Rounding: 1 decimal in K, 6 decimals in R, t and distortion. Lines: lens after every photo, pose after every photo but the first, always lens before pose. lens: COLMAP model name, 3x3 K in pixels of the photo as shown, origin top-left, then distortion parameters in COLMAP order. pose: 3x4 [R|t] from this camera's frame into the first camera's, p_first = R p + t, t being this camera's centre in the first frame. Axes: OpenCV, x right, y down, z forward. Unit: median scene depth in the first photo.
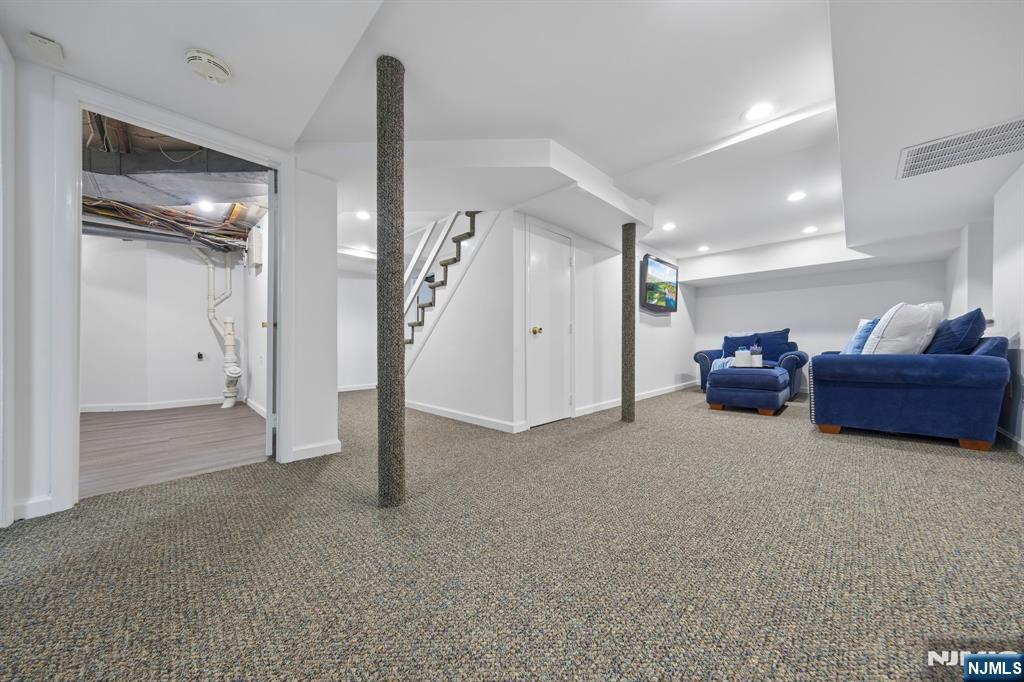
lens RADIAL K [[352.8, 0, 507.3], [0, 352.8, 349.3], [0, 0, 1]] dist [-0.009999, 0.000203]
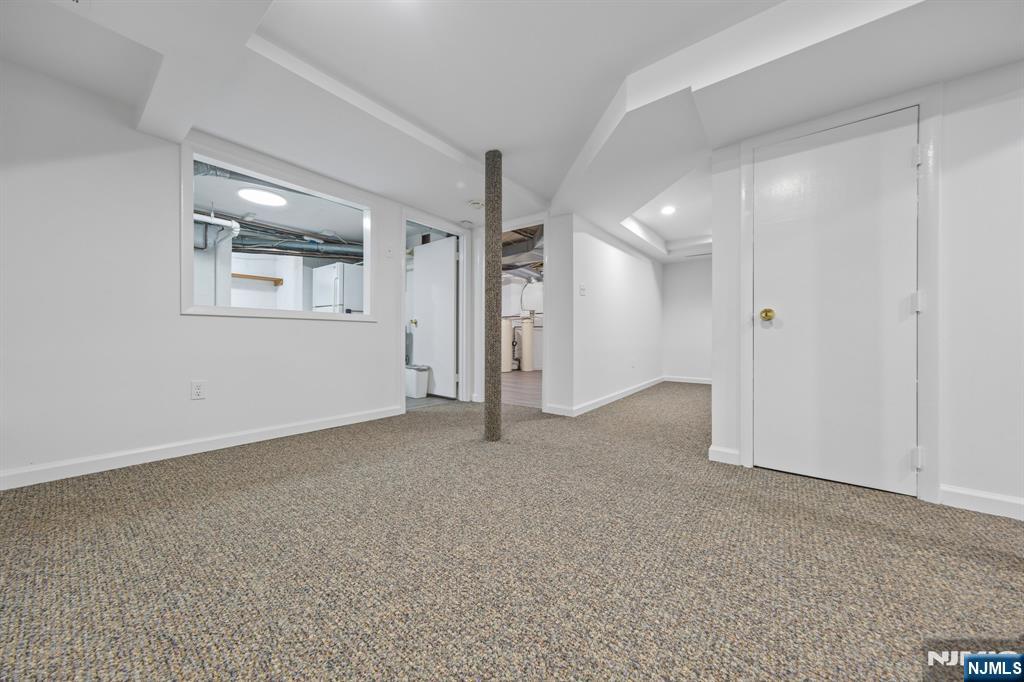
lens RADIAL K [[349.8, 0, 495.8], [0, 349.8, 336.4], [0, 0, 1]] dist [0.000256, 0.000087]
pose [[0.105029, 0.007908, -0.994438, 0.832905], [-0.012270, 0.999903, 0.006656, -0.016810], [0.994393, 0.011503, 0.105116, 0.593836]]
